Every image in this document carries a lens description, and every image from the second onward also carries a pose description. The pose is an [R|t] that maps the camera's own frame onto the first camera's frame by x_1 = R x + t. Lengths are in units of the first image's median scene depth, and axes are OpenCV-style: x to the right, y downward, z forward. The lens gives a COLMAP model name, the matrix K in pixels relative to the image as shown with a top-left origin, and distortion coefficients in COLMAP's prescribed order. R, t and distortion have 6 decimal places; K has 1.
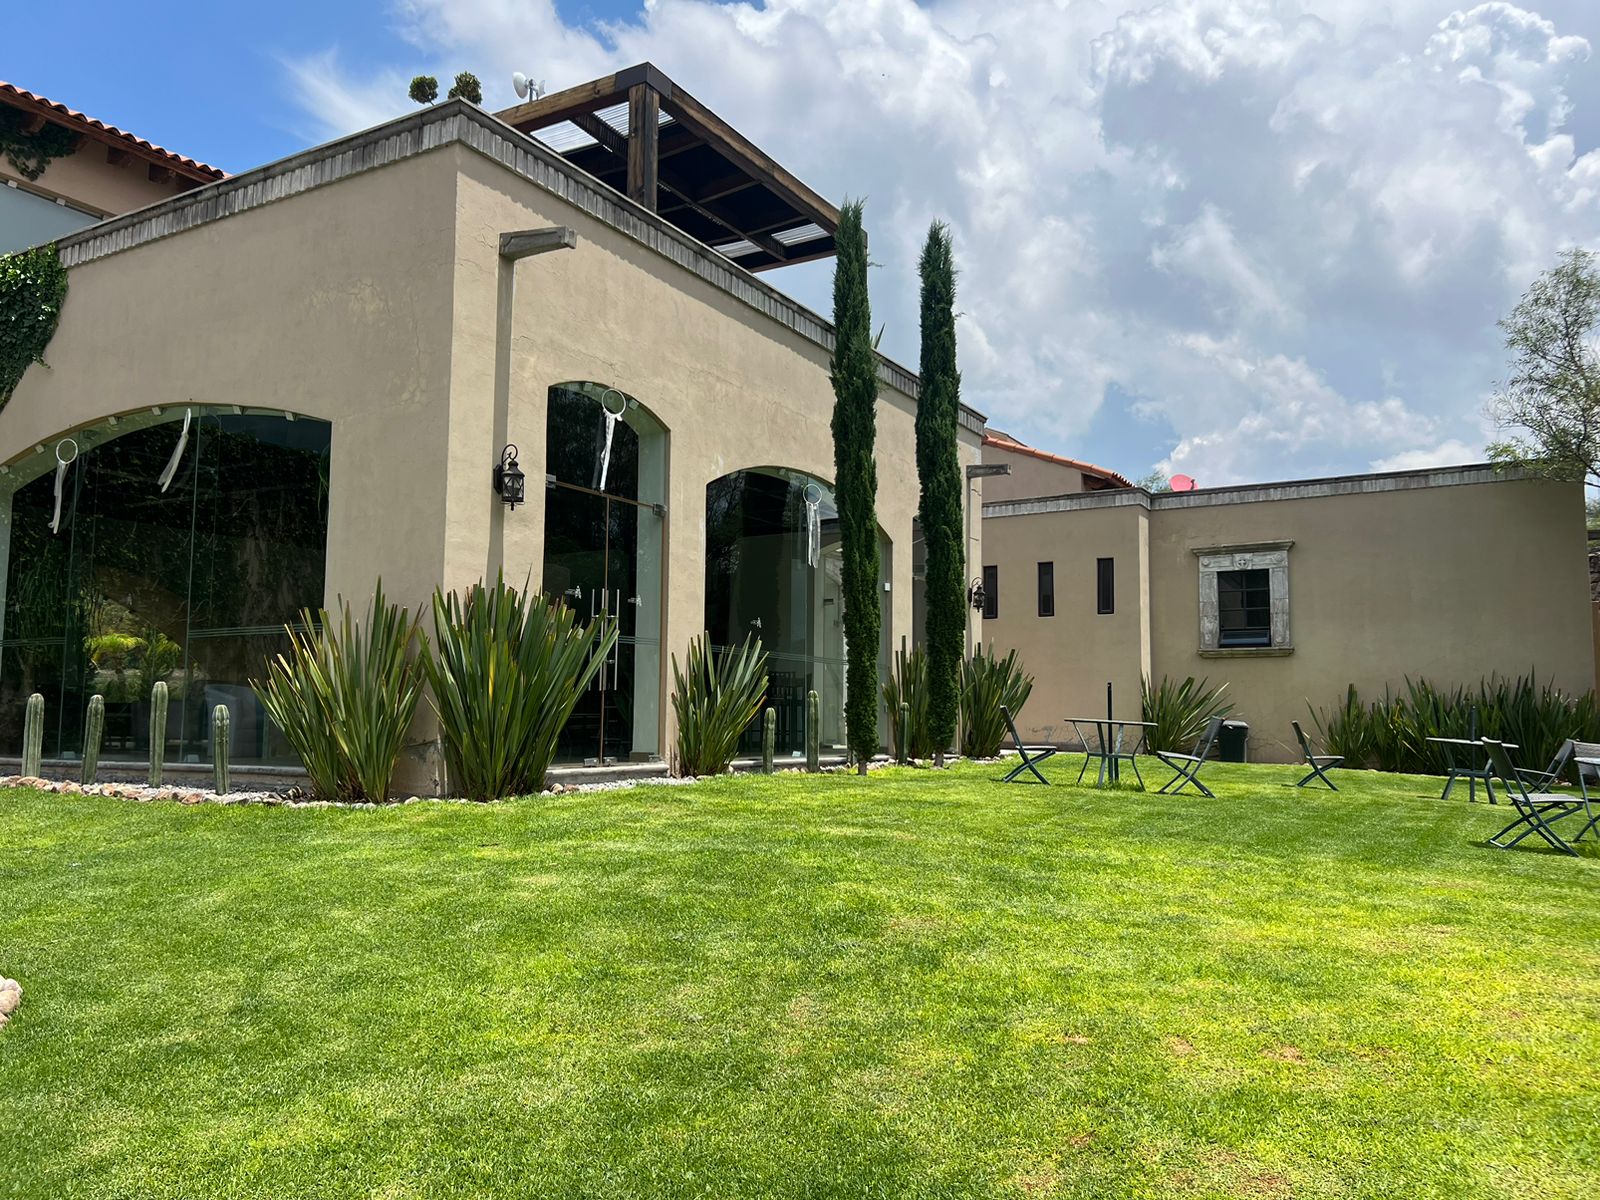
lens RADIAL K [[1186.1, 0, 796.6], [0, 1186.1, 606.0], [0, 0, 1]] dist [0.028106, -0.046177]
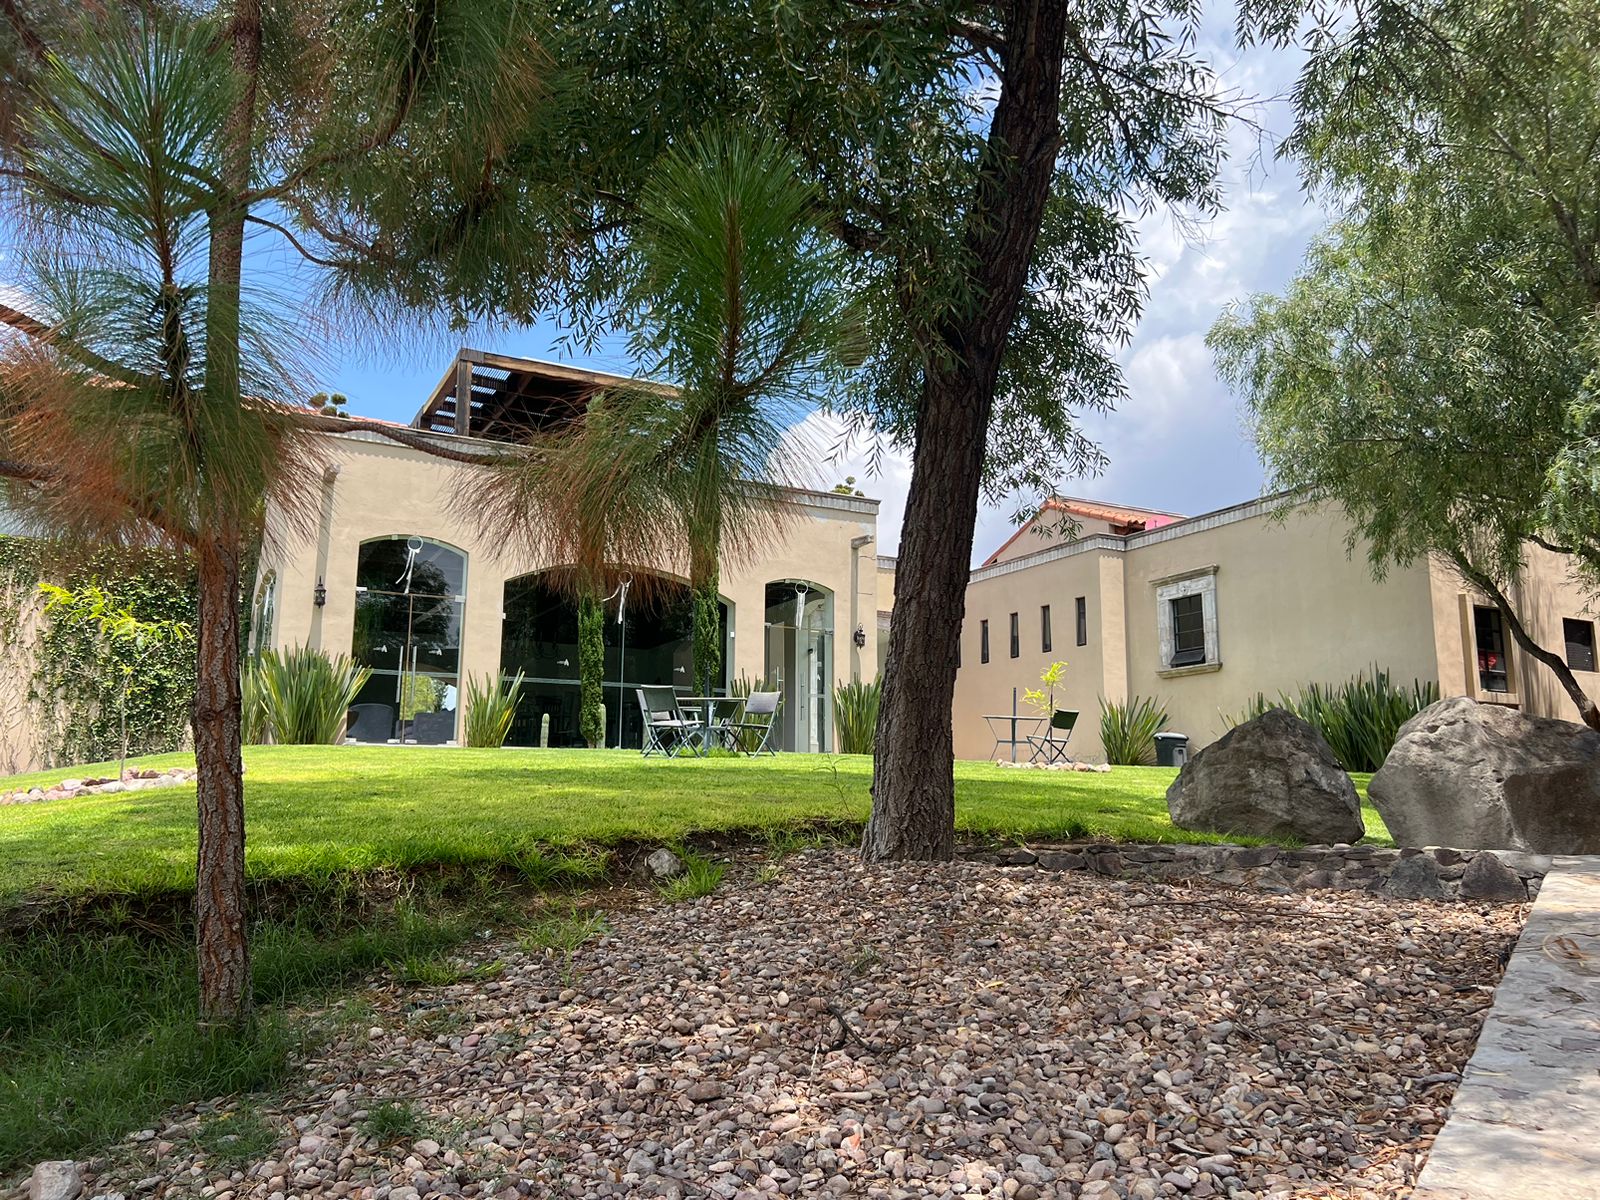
lens RADIAL K [[1186.1, 0, 797.0], [0, 1186.1, 598.1], [0, 0, 1]] dist [0.028106, -0.046177]
pose [[0.856120, -0.098713, -0.507262, 1.512881], [0.055161, 0.993435, -0.100225, 0.150459], [0.513825, 0.057823, 0.855944, -0.305346]]
